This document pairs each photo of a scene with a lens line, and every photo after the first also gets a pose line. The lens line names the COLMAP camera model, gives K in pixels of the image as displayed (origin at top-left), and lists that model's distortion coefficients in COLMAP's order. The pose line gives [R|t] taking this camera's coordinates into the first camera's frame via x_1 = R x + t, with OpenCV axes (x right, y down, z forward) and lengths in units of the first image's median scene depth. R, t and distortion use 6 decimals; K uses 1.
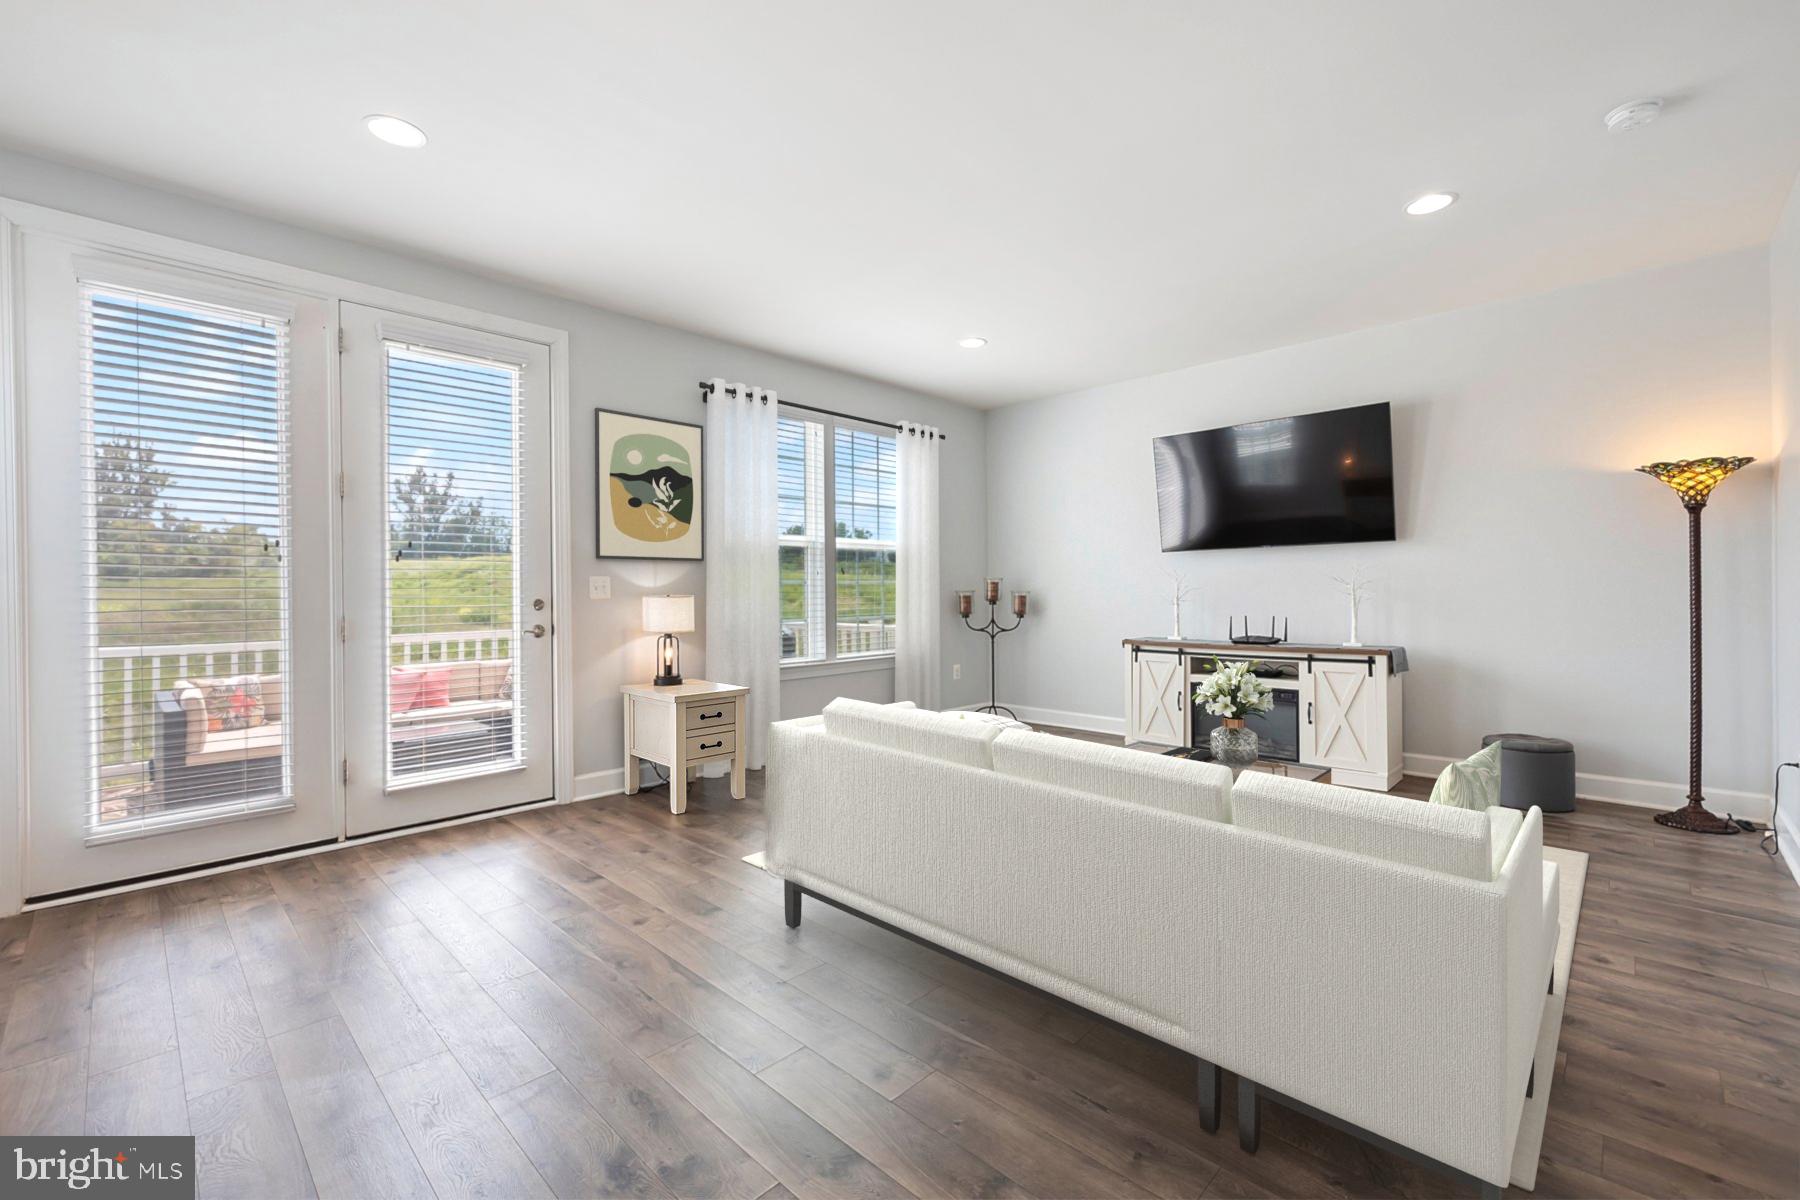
lens RADIAL K [[757.8, 0, 903.9], [0, 757.8, 595.2], [0, 0, 1]] dist [0.000218, 0.000899]
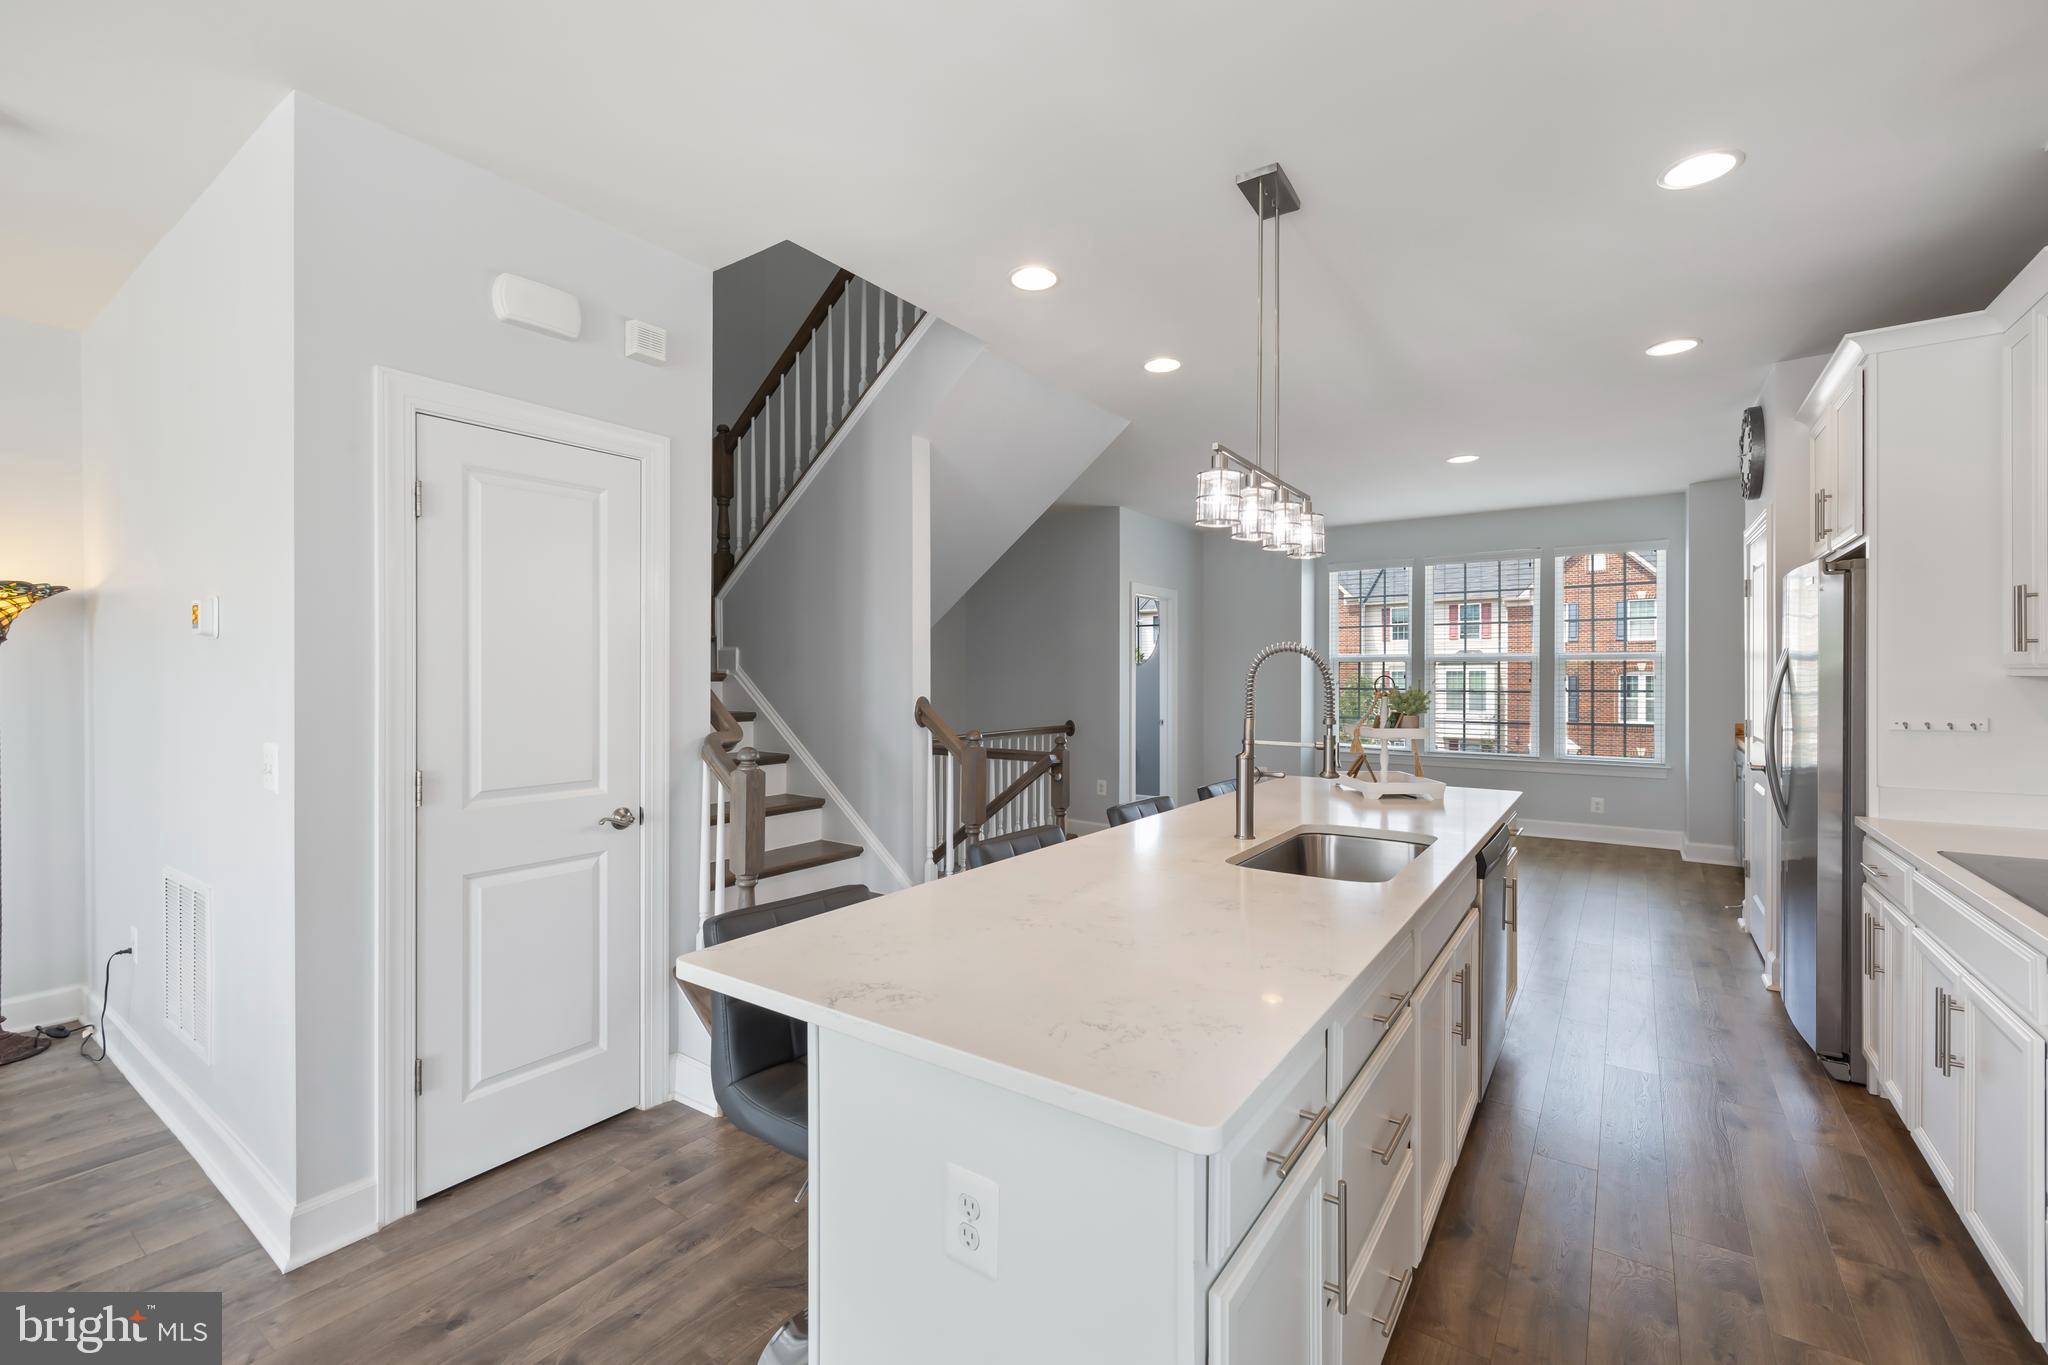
lens RADIAL K [[862.2, 0, 1028.4], [0, 862.2, 677.0], [0, 0, 1]] dist [0.000218, 0.000899]
pose [[-0.160626, 0.001767, 0.987014, 0.015849], [0.005650, 0.999984, -0.000871, -0.064384], [-0.986999, 0.005437, -0.160633, 0.097290]]
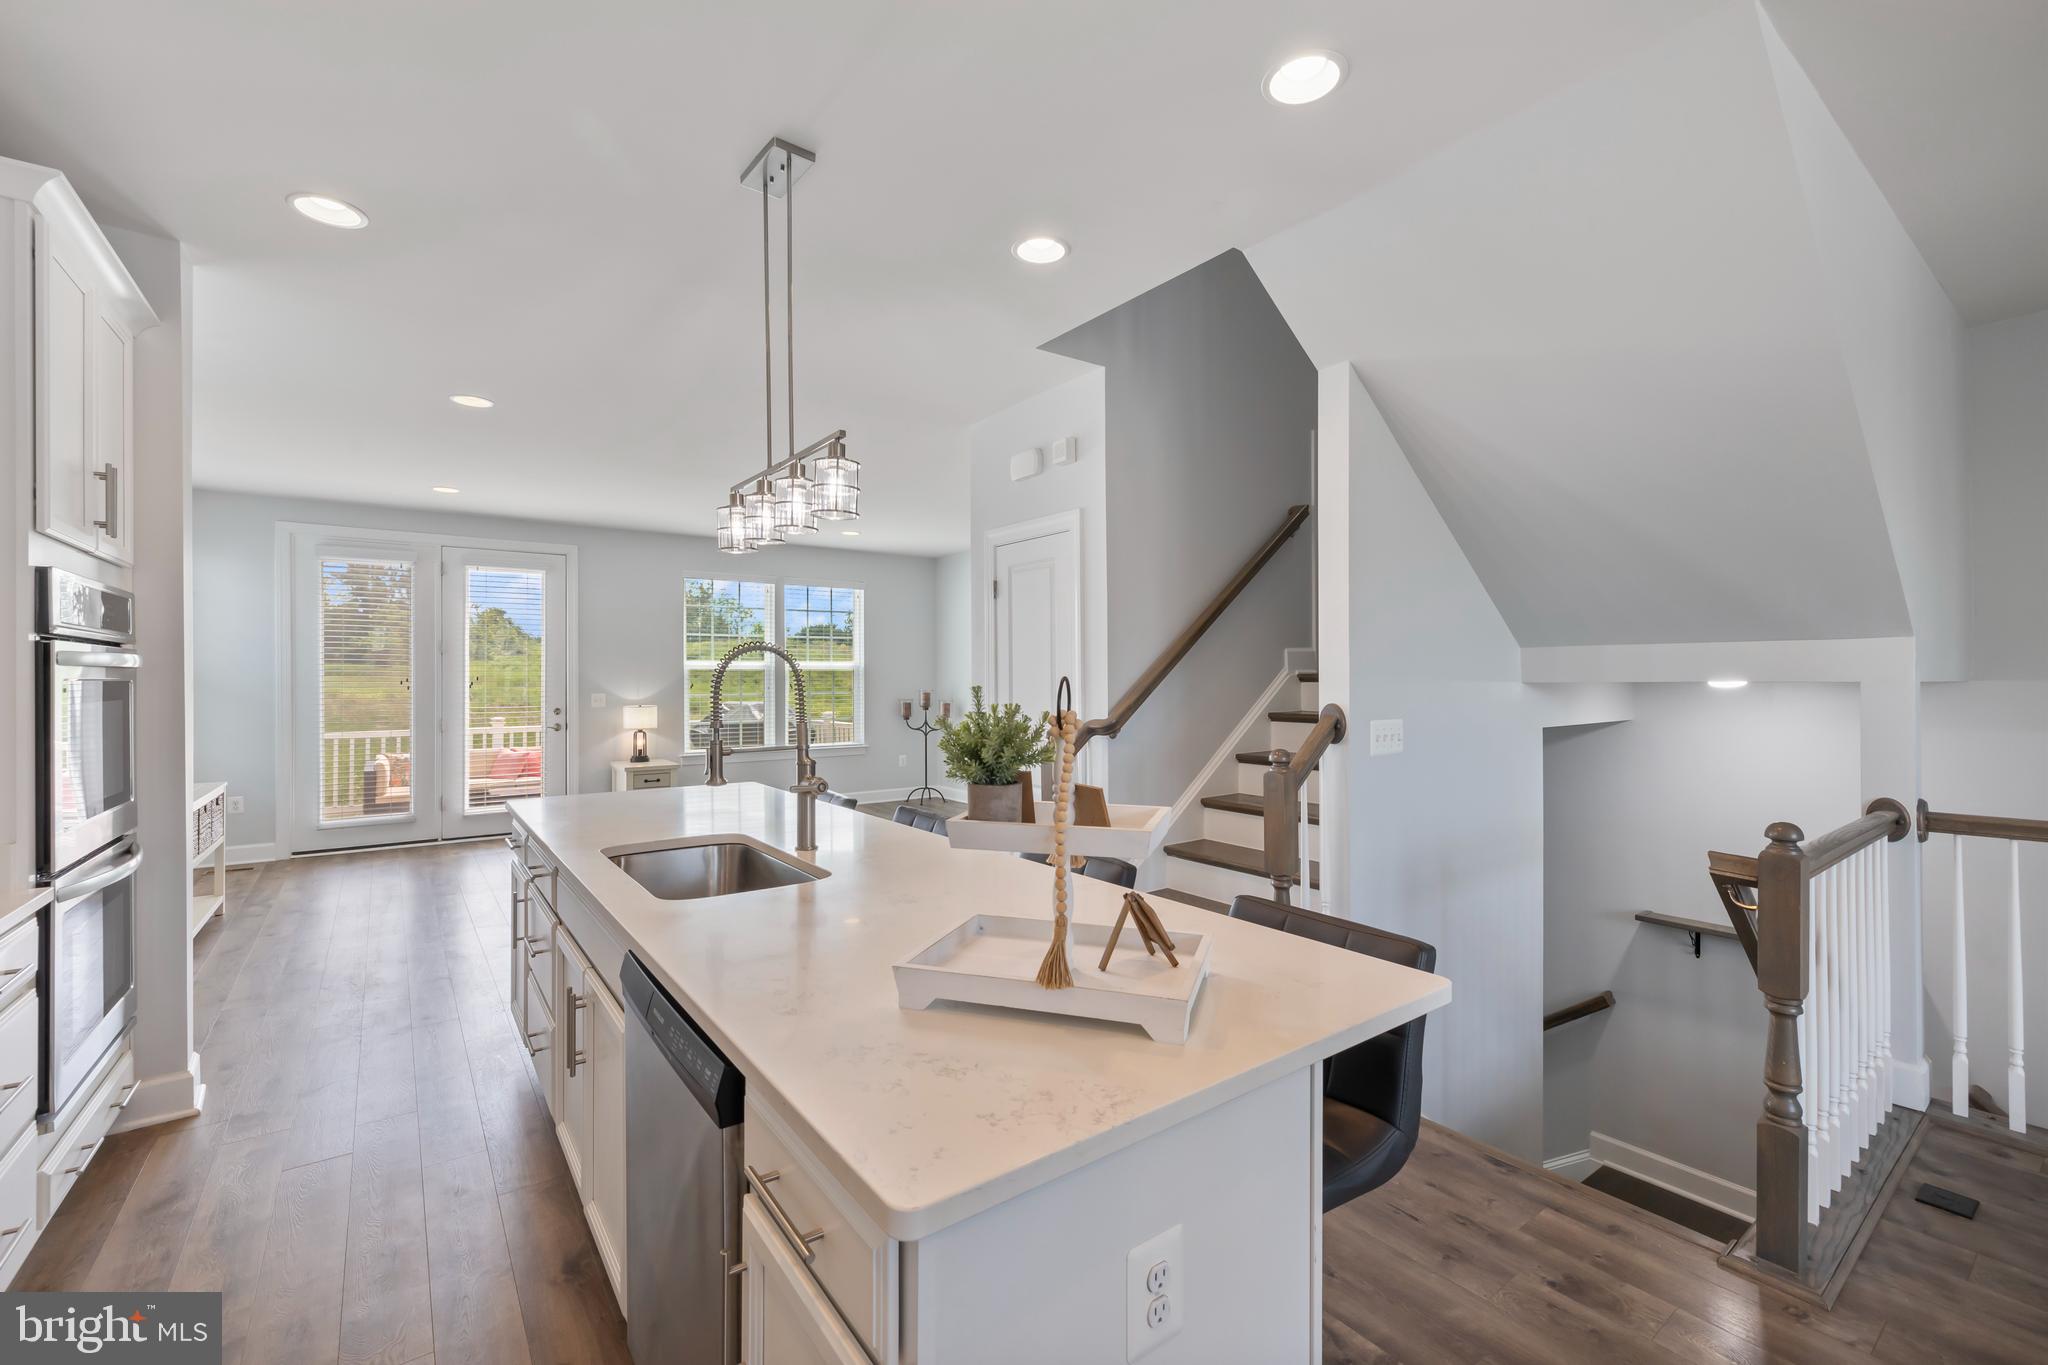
lens RADIAL K [[874.0, 0, 1022.2], [0, 874.0, 677.9], [0, 0, 1]] dist [0.008736, -0.000064]
pose [[0.985616, 0.006003, -0.168895, 0.849554], [-0.006666, 0.999972, -0.003356, -0.061003], [0.168870, 0.004434, 0.985628, -0.726867]]
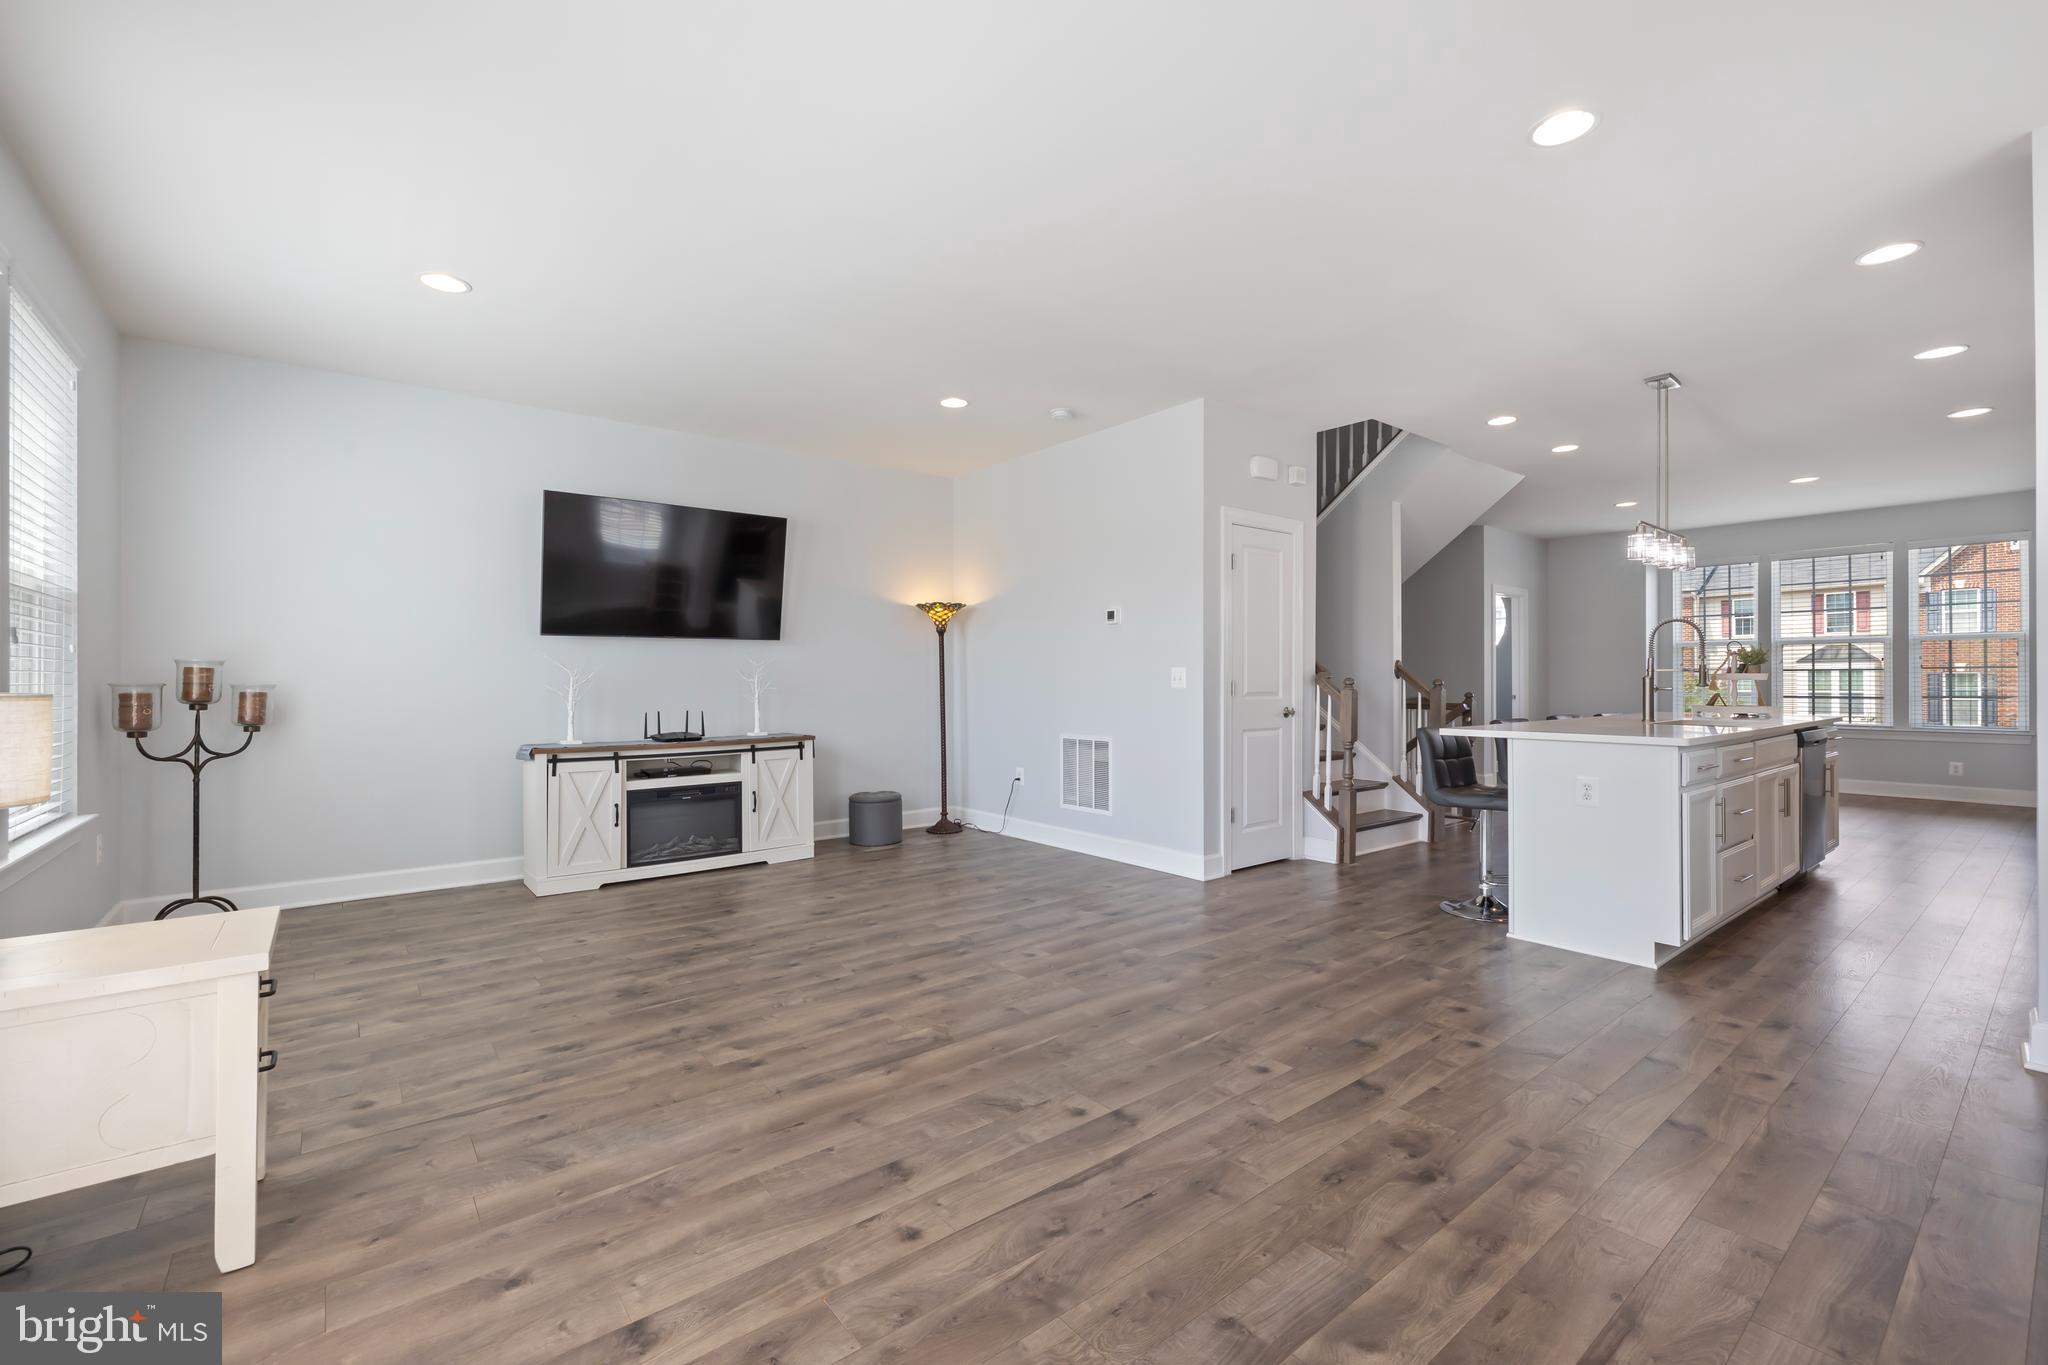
lens RADIAL K [[862.2, 0, 1028.4], [0, 862.2, 677.0], [0, 0, 1]] dist [0.000218, 0.000899]
pose [[0.124381, 0.008858, 0.992195, -0.664913], [0.006012, 0.999935, -0.009681, -0.002160], [-0.992216, 0.007169, 0.124319, 0.534484]]
